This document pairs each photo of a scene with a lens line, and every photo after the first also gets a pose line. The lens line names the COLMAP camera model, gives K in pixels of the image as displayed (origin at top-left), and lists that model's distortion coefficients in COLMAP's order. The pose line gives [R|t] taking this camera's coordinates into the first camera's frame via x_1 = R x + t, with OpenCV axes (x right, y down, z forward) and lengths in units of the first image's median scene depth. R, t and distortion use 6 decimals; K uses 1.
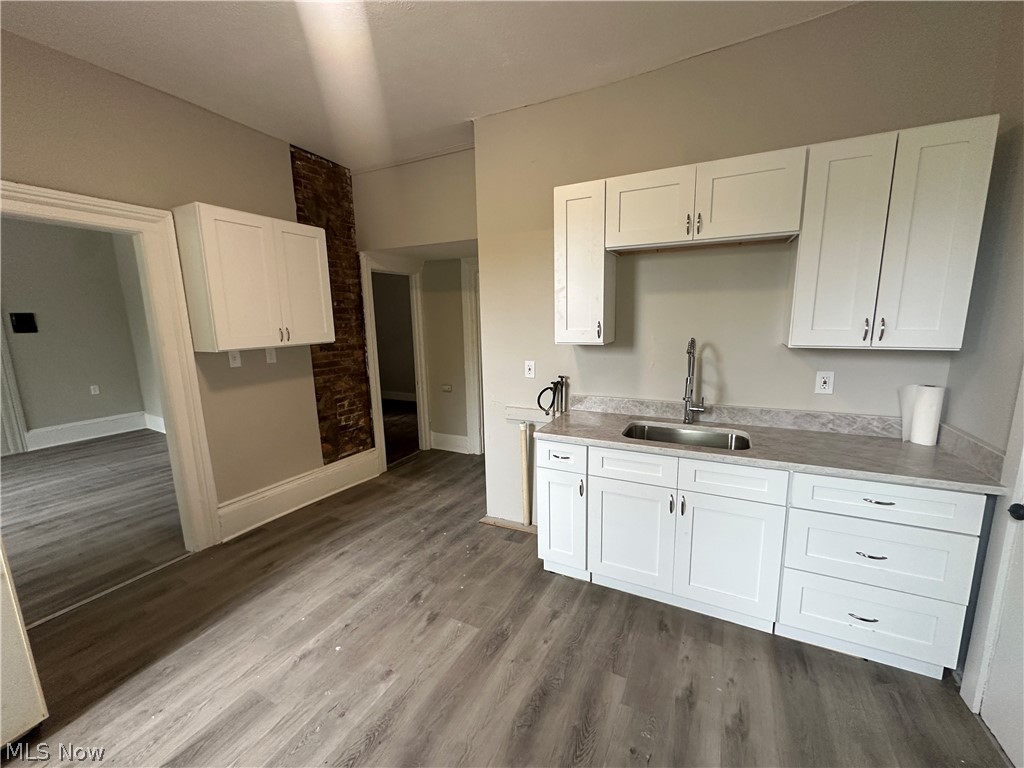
lens RADIAL K [[411.1, 0, 512.5], [0, 411.1, 383.9], [0, 0, 1]] dist [-0.001712, 0.000383]
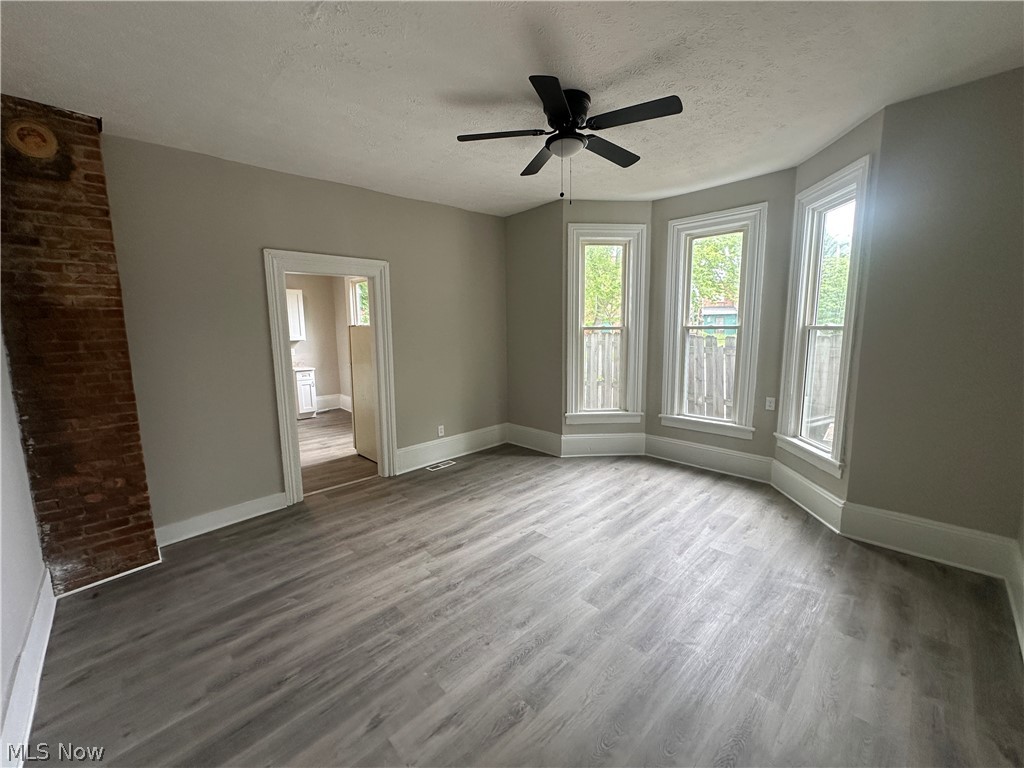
lens RADIAL K [[411.1, 0, 514.1], [0, 411.1, 385.0], [0, 0, 1]] dist [-0.001712, 0.000383]
pose [[-0.944442, -0.012722, 0.328432, -0.684092], [0.085907, 0.954960, 0.284026, -0.102490], [-0.317253, 0.296460, -0.900812, 0.682484]]
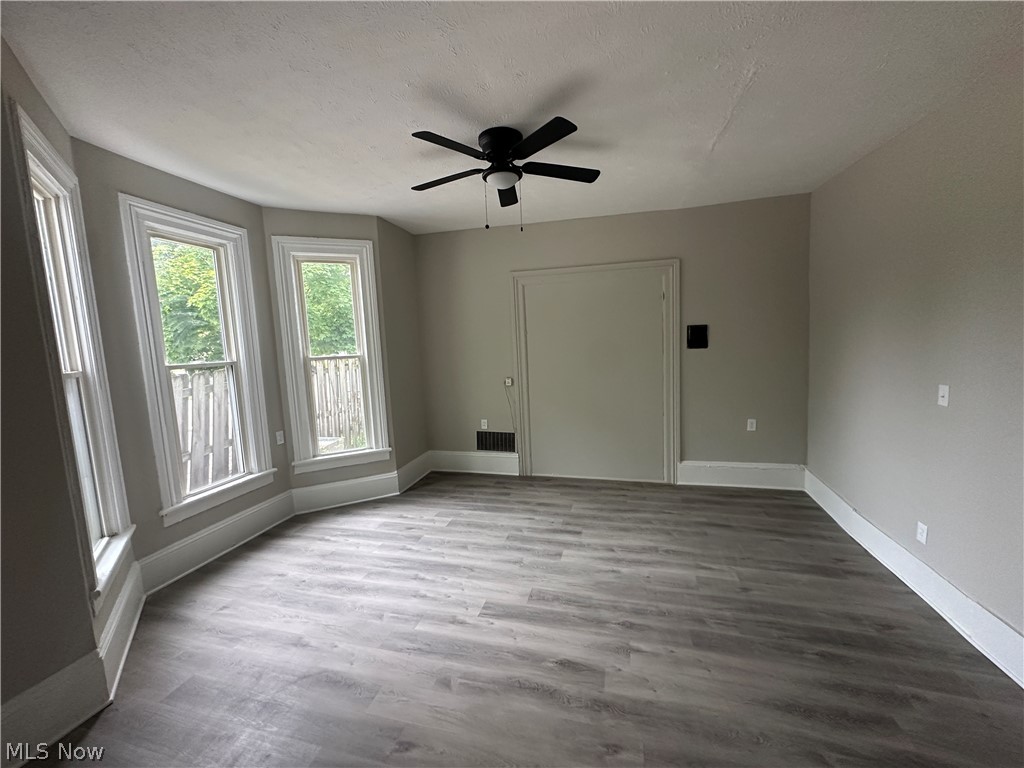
lens RADIAL K [[411.1, 0, 510.0], [0, 411.1, 381.5], [0, 0, 1]] dist [-0.001712, 0.000383]
pose [[0.208774, 0.107452, -0.972043, -0.282873], [-0.120721, 0.989175, 0.083418, -0.052751], [0.970484, 0.099930, 0.219486, 0.290356]]
